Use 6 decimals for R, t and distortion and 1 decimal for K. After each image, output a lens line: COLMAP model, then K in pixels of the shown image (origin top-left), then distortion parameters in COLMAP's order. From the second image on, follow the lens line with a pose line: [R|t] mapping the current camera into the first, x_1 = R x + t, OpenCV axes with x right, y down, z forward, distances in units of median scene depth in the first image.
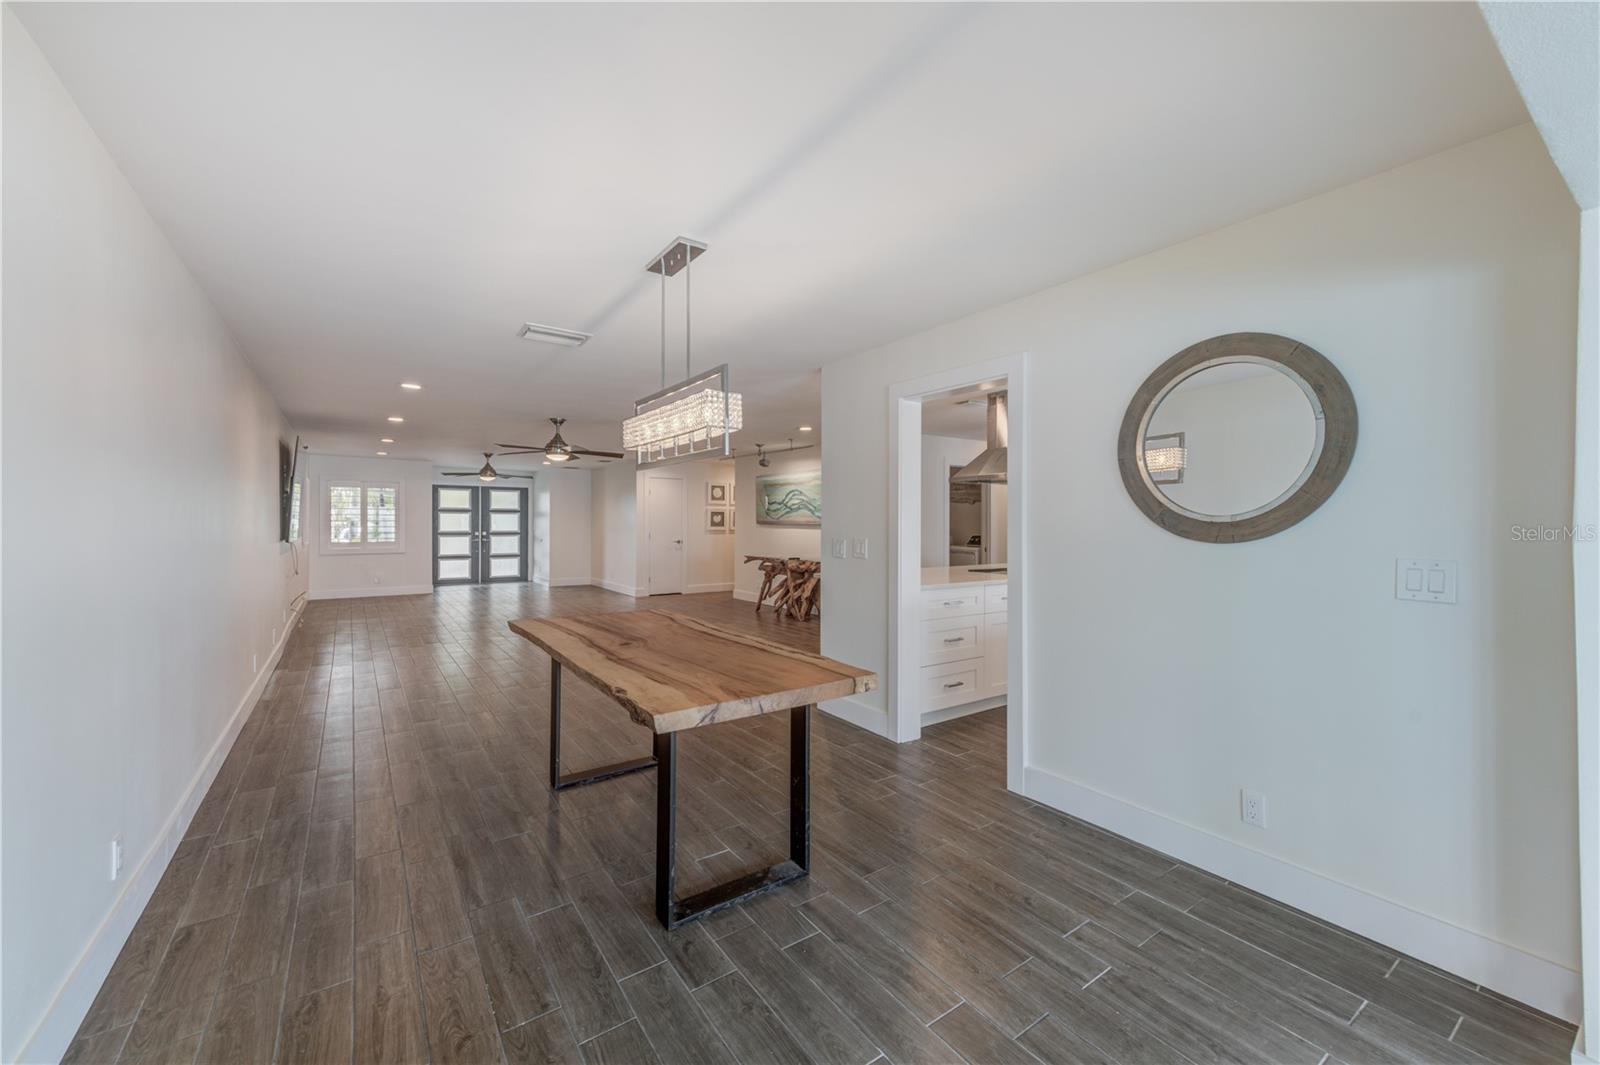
lens RADIAL K [[637.3, 0, 798.5], [0, 637.3, 528.5], [0, 0, 1]] dist [-0.001022, -0.000114]
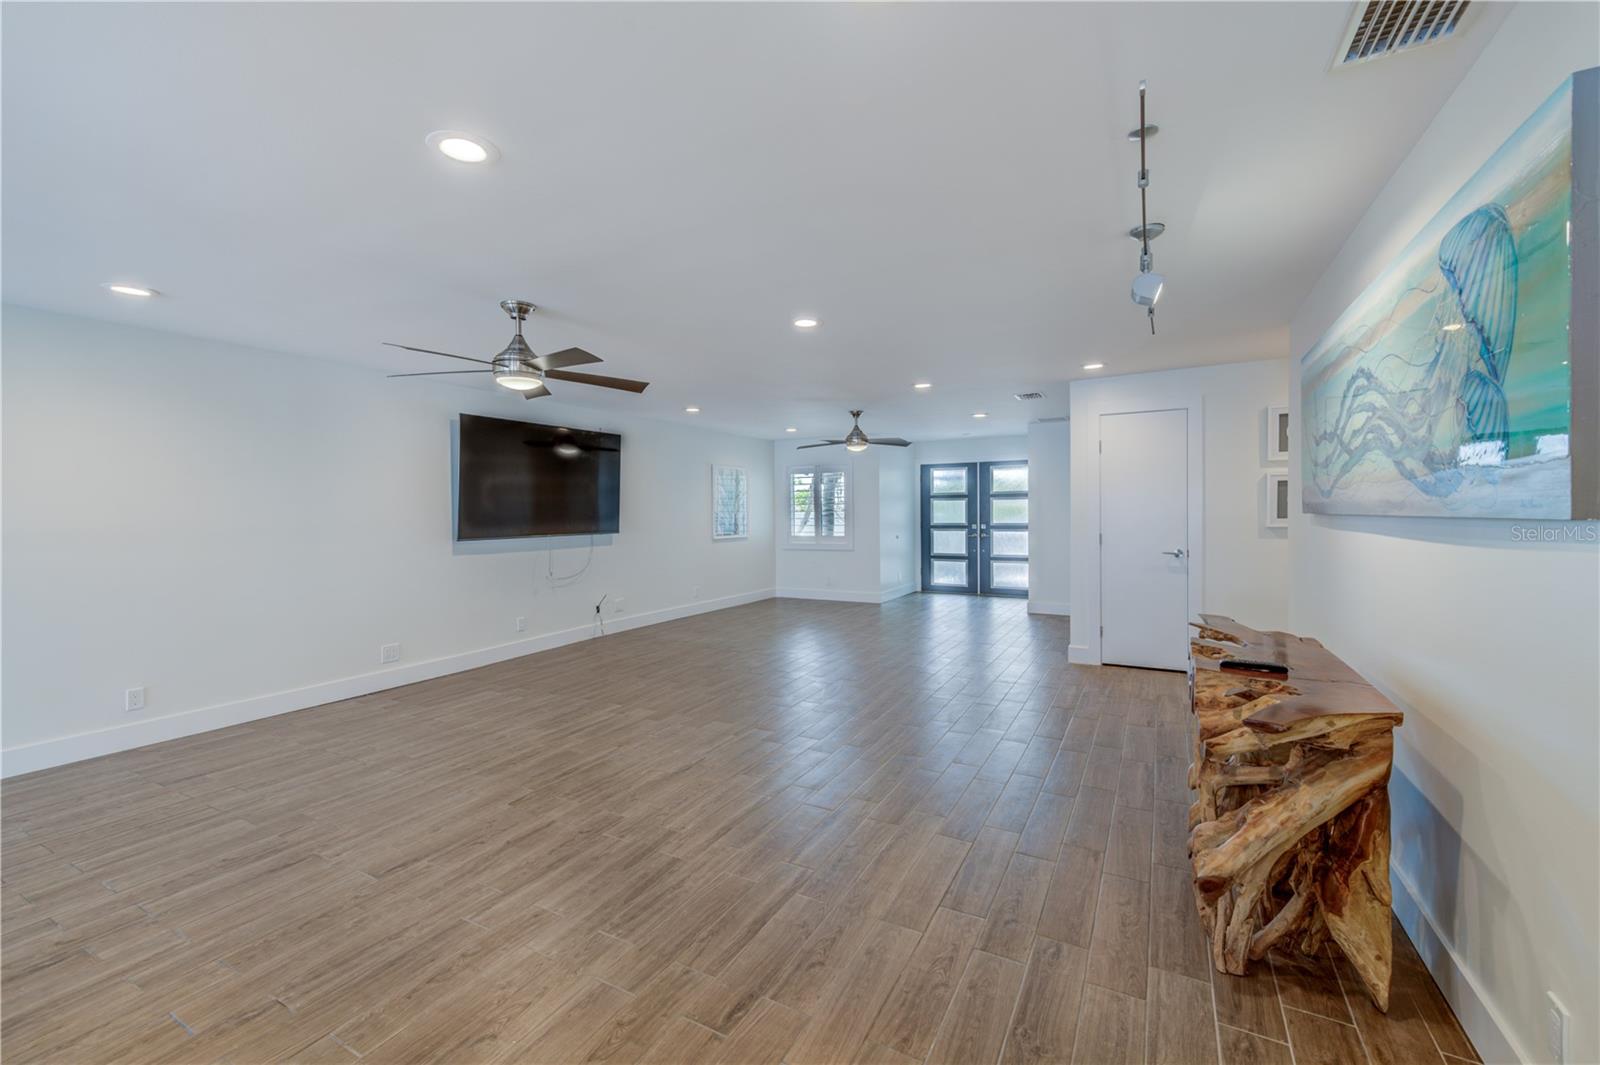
lens RADIAL K [[663.3, 0, 801.1], [0, 663.3, 514.1], [0, 0, 1]] dist [0.000866, 0.000044]
pose [[0.456949, -0.004481, -0.889482, 0.085053], [0.004155, 0.999987, -0.002903, -0.005132], [0.889483, -0.002369, 0.456962, 0.475279]]
